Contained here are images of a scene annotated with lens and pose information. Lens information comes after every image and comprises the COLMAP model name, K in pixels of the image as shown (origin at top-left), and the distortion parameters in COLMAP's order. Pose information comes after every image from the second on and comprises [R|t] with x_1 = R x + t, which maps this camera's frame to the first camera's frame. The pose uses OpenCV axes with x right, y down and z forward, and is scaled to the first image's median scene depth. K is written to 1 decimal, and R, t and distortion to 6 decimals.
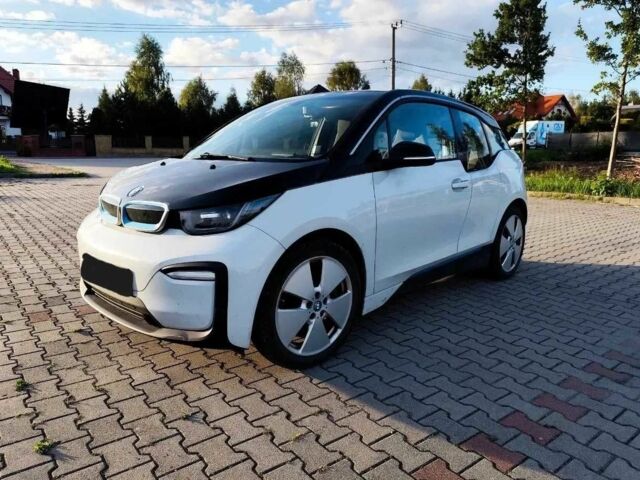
lens RADIAL K [[493.0, 0, 320.0], [0, 493.0, 240.8], [0, 0, 1]] dist [-0.007201, -0.014379]
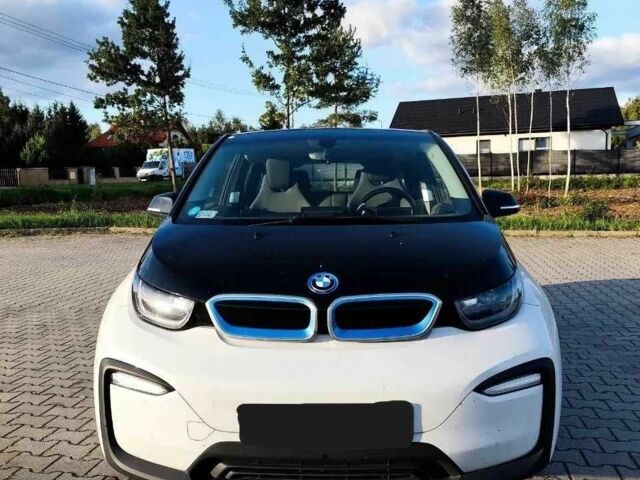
lens RADIAL K [[607.2, 0, 318.9], [0, 607.2, 238.3], [0, 0, 1]] dist [-0.006596, 0.000000]
pose [[0.726916, -0.080187, 0.682029, -0.131300], [0.138029, 0.989952, -0.030723, -0.019239], [-0.672712, 0.116473, 0.730680, 0.064075]]
